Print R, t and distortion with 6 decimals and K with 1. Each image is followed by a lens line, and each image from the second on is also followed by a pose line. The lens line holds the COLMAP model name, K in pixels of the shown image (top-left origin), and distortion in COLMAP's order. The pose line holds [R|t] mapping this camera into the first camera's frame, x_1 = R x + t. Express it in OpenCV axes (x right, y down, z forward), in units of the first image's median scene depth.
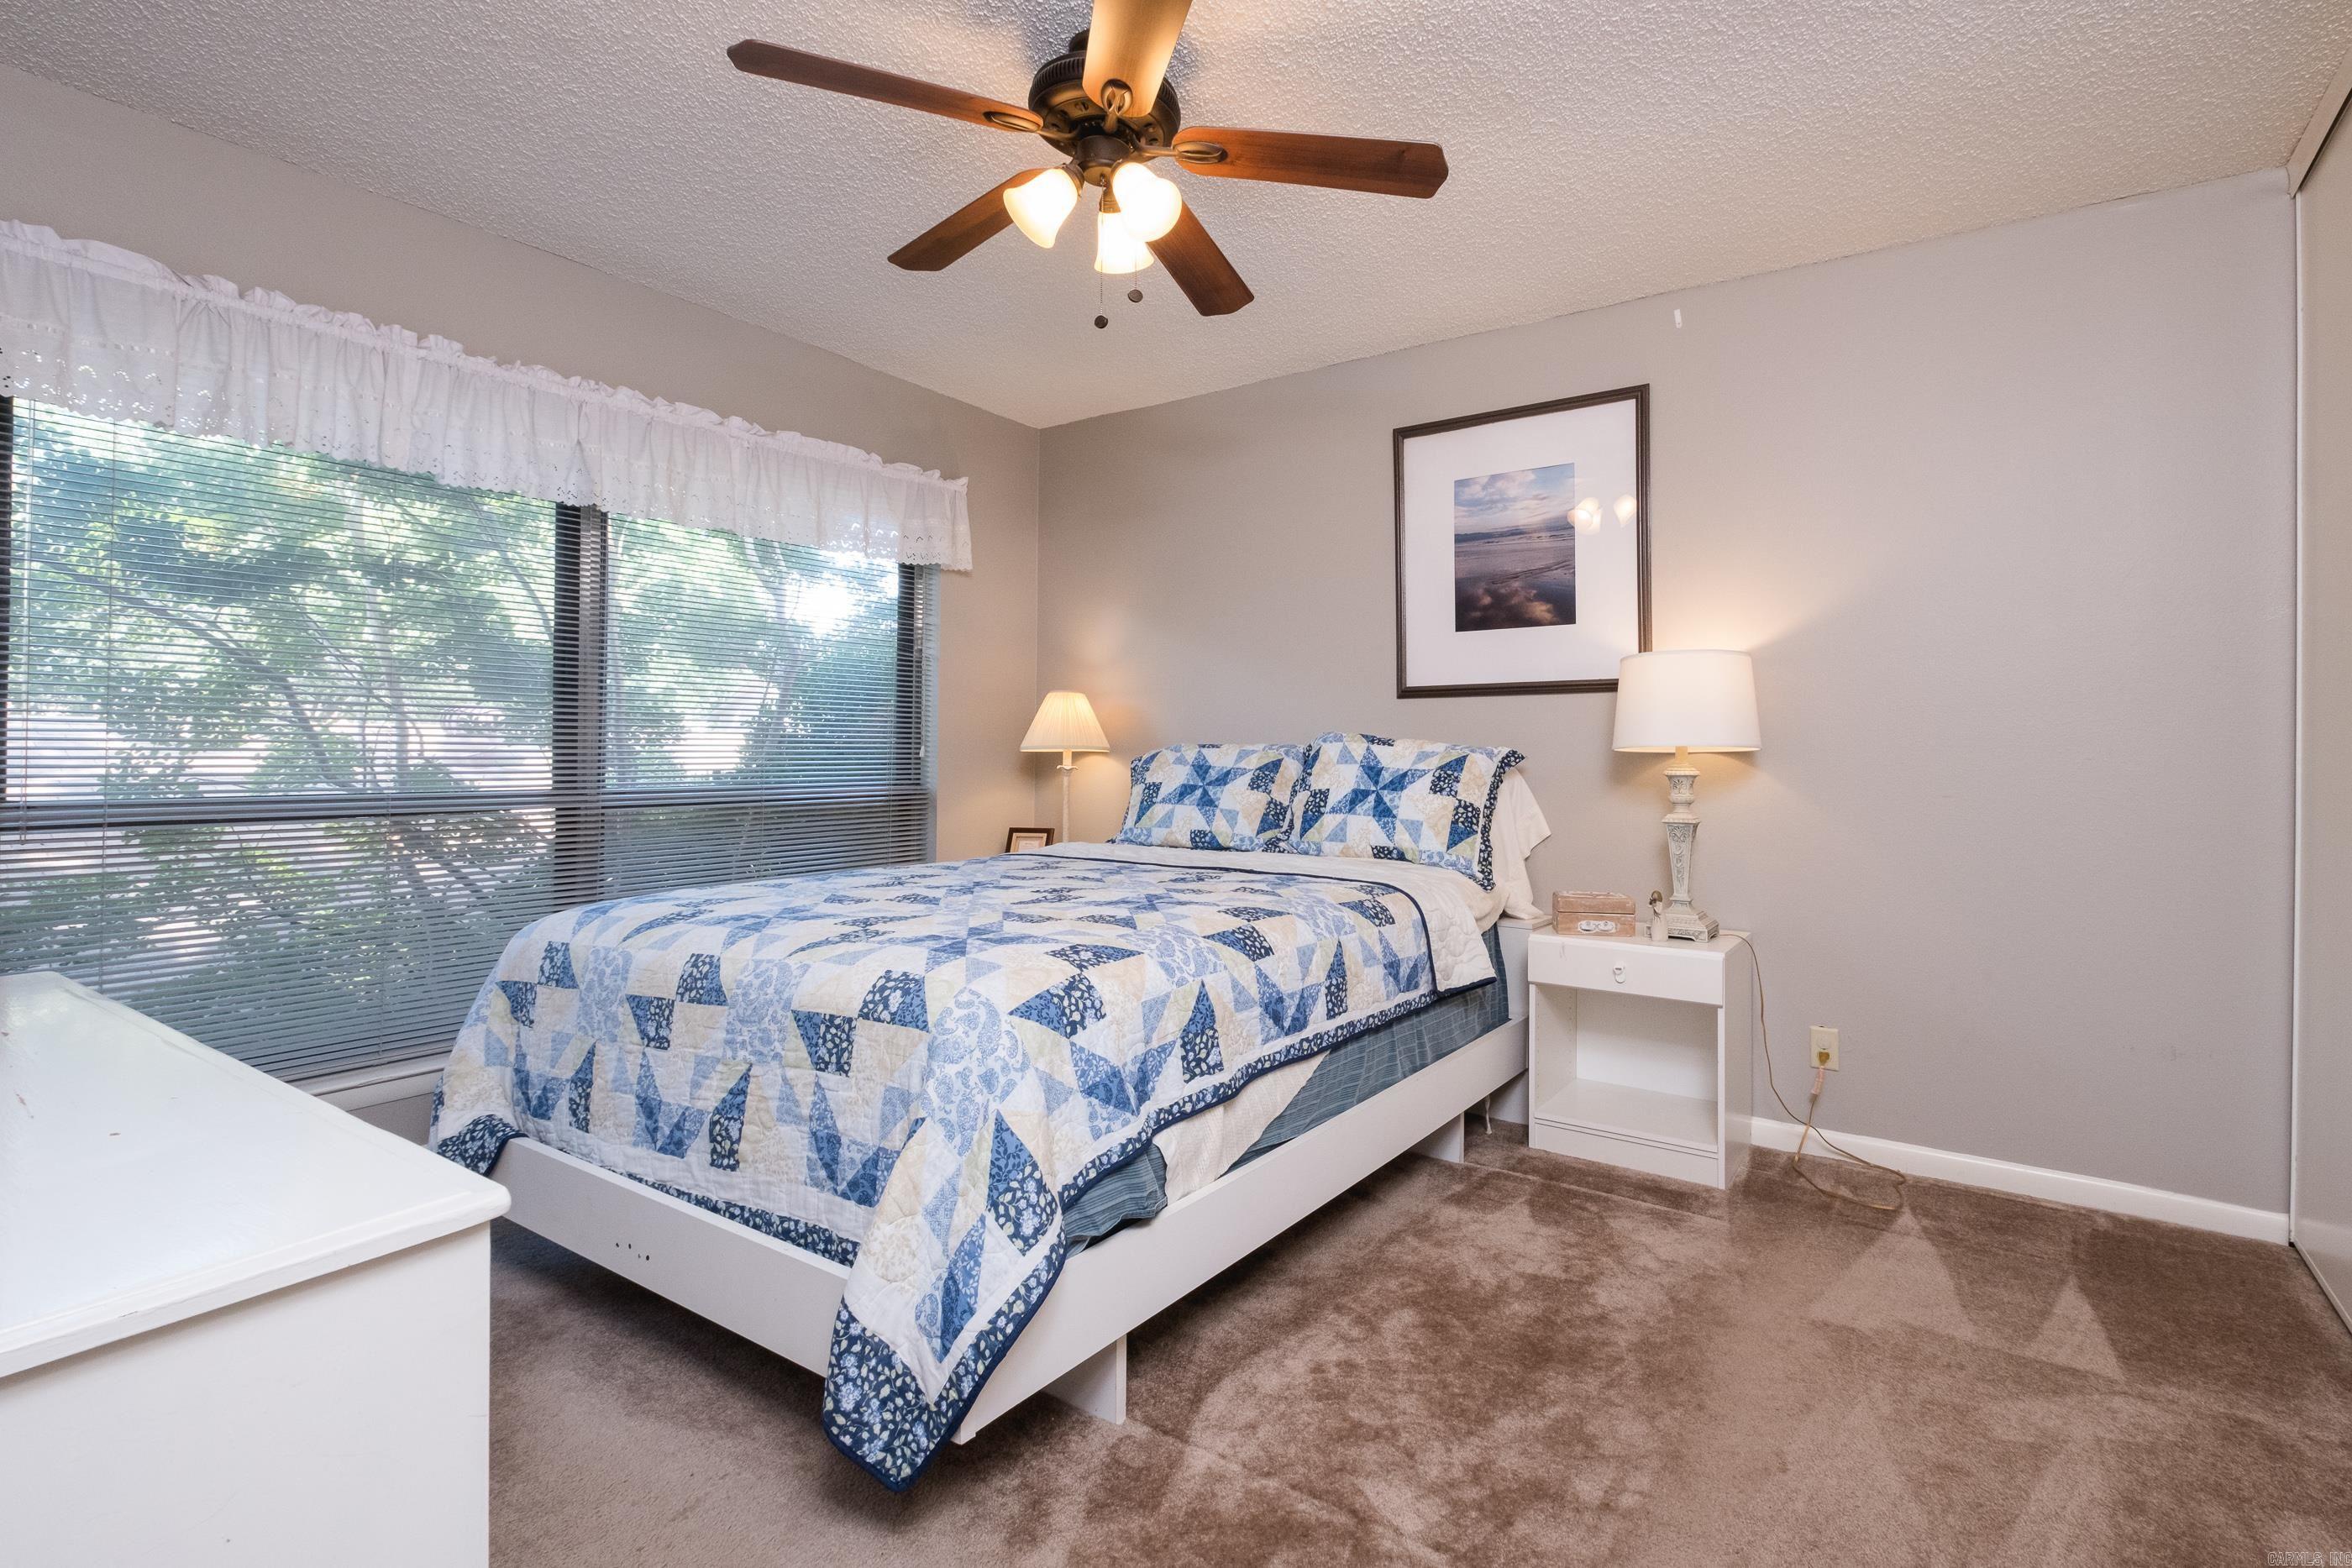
lens RADIAL K [[1157.2, 0, 1179.3], [0, 1157.2, 749.8], [0, 0, 1]] dist [-0.001189, -0.000127]
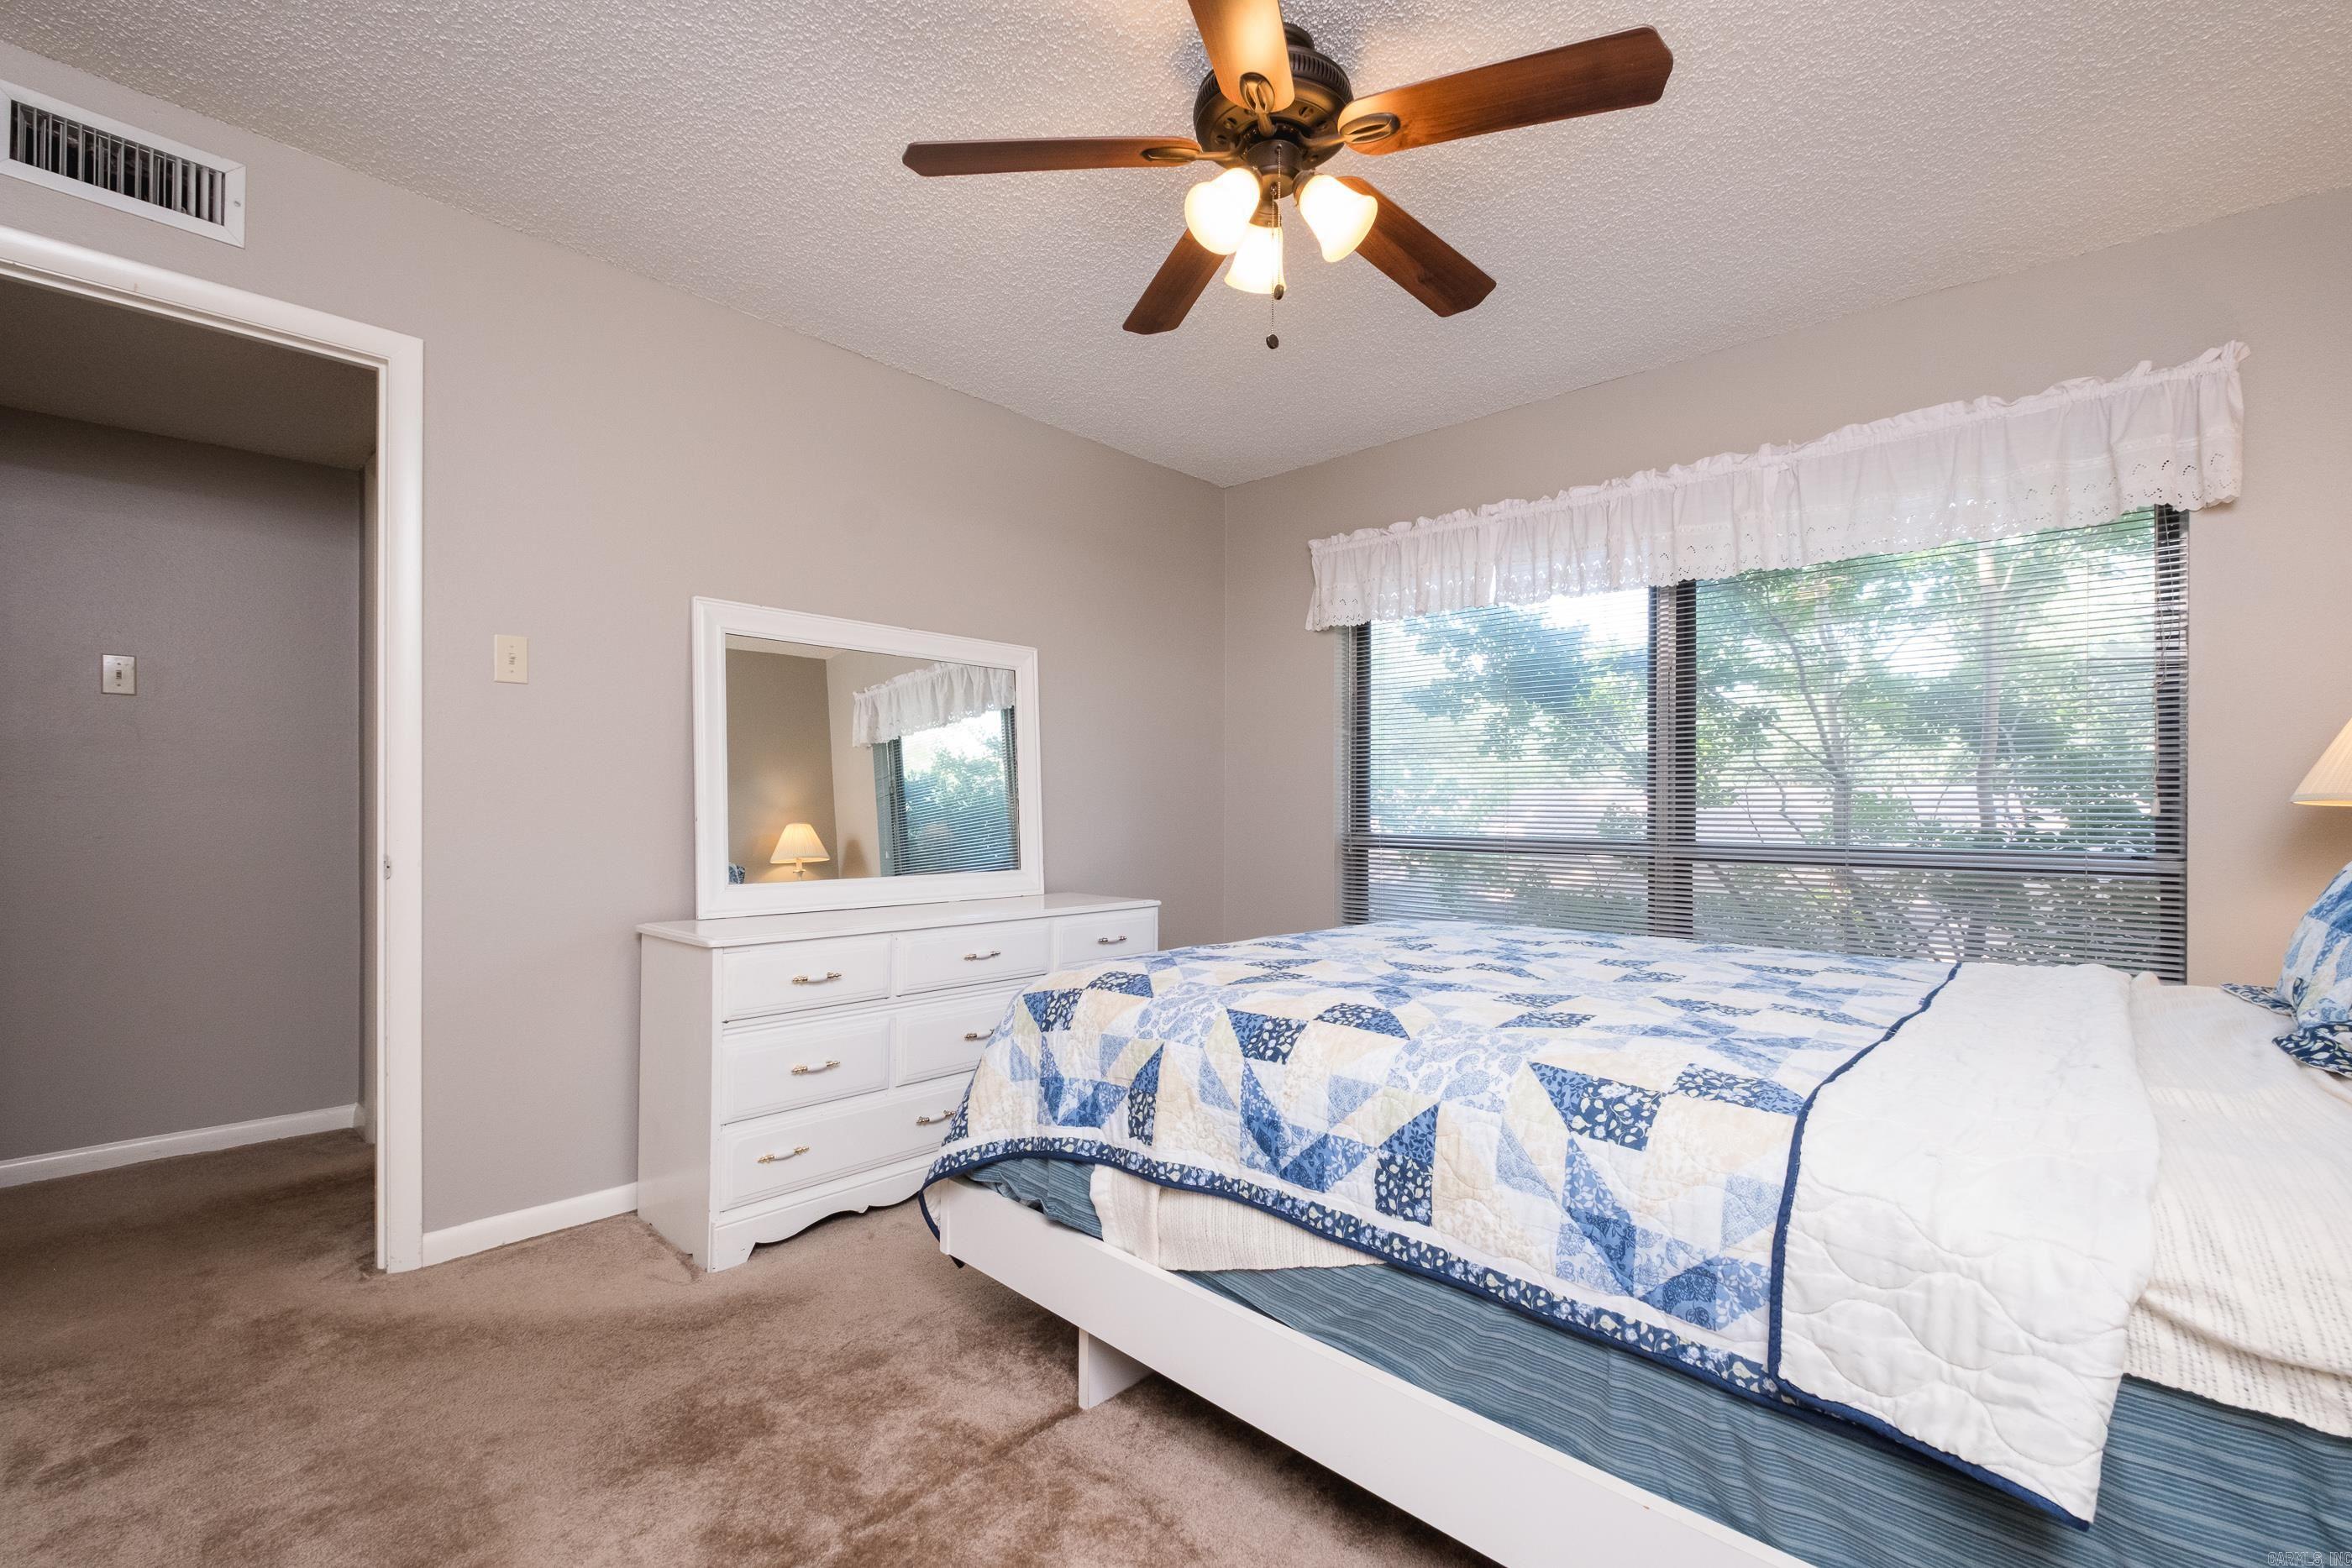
lens RADIAL K [[1009.4, 0, 1177.2], [0, 1009.4, 815.0], [0, 0, 1]] dist [0.000368, 0.000017]
pose [[-0.146725, -0.001456, -0.989176, 0.736274], [-0.009511, 0.999955, -0.000061, 0.016364], [0.989132, 0.009399, -0.146732, 1.022938]]
